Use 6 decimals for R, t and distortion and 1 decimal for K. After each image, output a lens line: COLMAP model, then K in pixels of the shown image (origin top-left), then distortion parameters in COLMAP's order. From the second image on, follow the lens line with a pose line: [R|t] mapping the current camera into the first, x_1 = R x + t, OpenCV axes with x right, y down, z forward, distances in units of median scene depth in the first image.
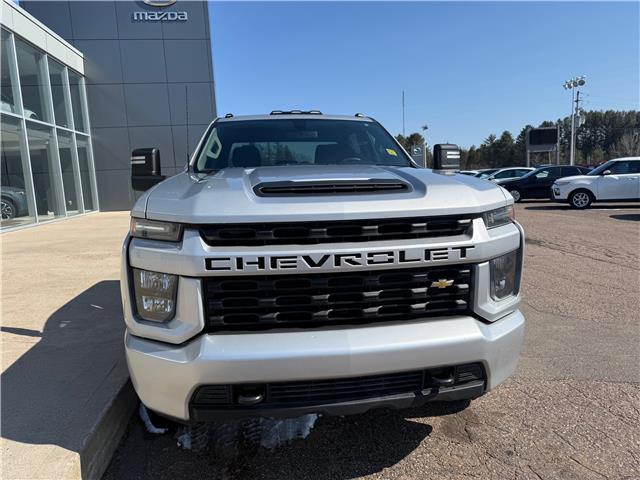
lens RADIAL K [[449.3, 0, 323.3], [0, 449.3, 239.6], [0, 0, 1]] dist [0.042683, -0.058034]
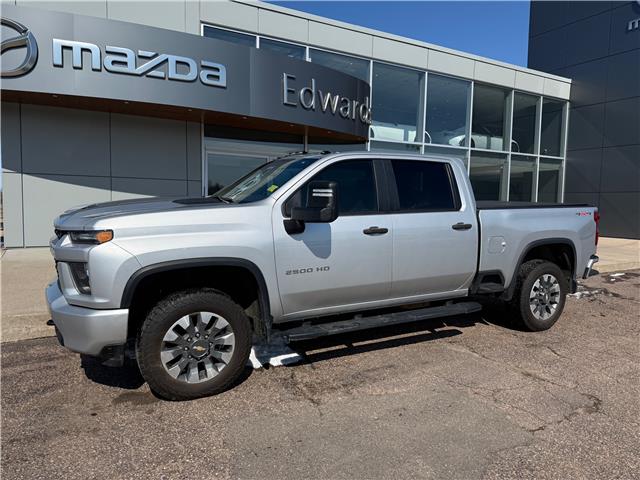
lens RADIAL K [[449.3, 0, 324.7], [0, 449.3, 242.8], [0, 0, 1]] dist [0.042683, -0.058034]
pose [[0.349572, 0.135713, -0.927028, 1.533249], [-0.166820, 0.982659, 0.080951, -0.213294], [0.921939, 0.126348, 0.366149, 0.898978]]
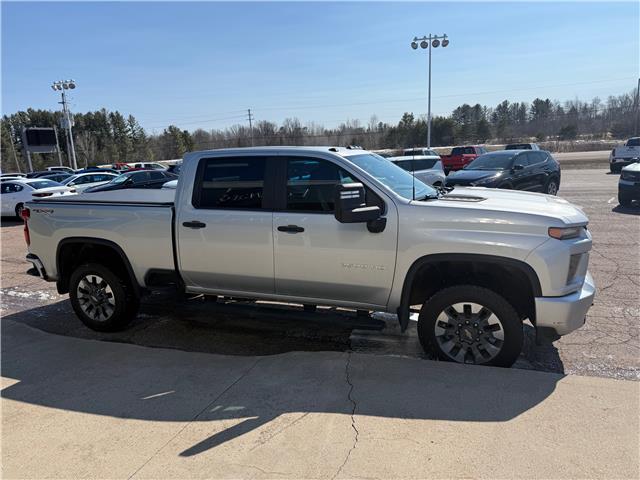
lens RADIAL K [[449.3, 0, 322.1], [0, 449.3, 236.1], [0, 0, 1]] dist [0.042683, -0.058034]
pose [[0.463059, -0.147253, 0.874010, -1.682547], [0.151387, 0.984752, 0.085705, -0.218360], [-0.873303, 0.092627, 0.478290, 0.680757]]
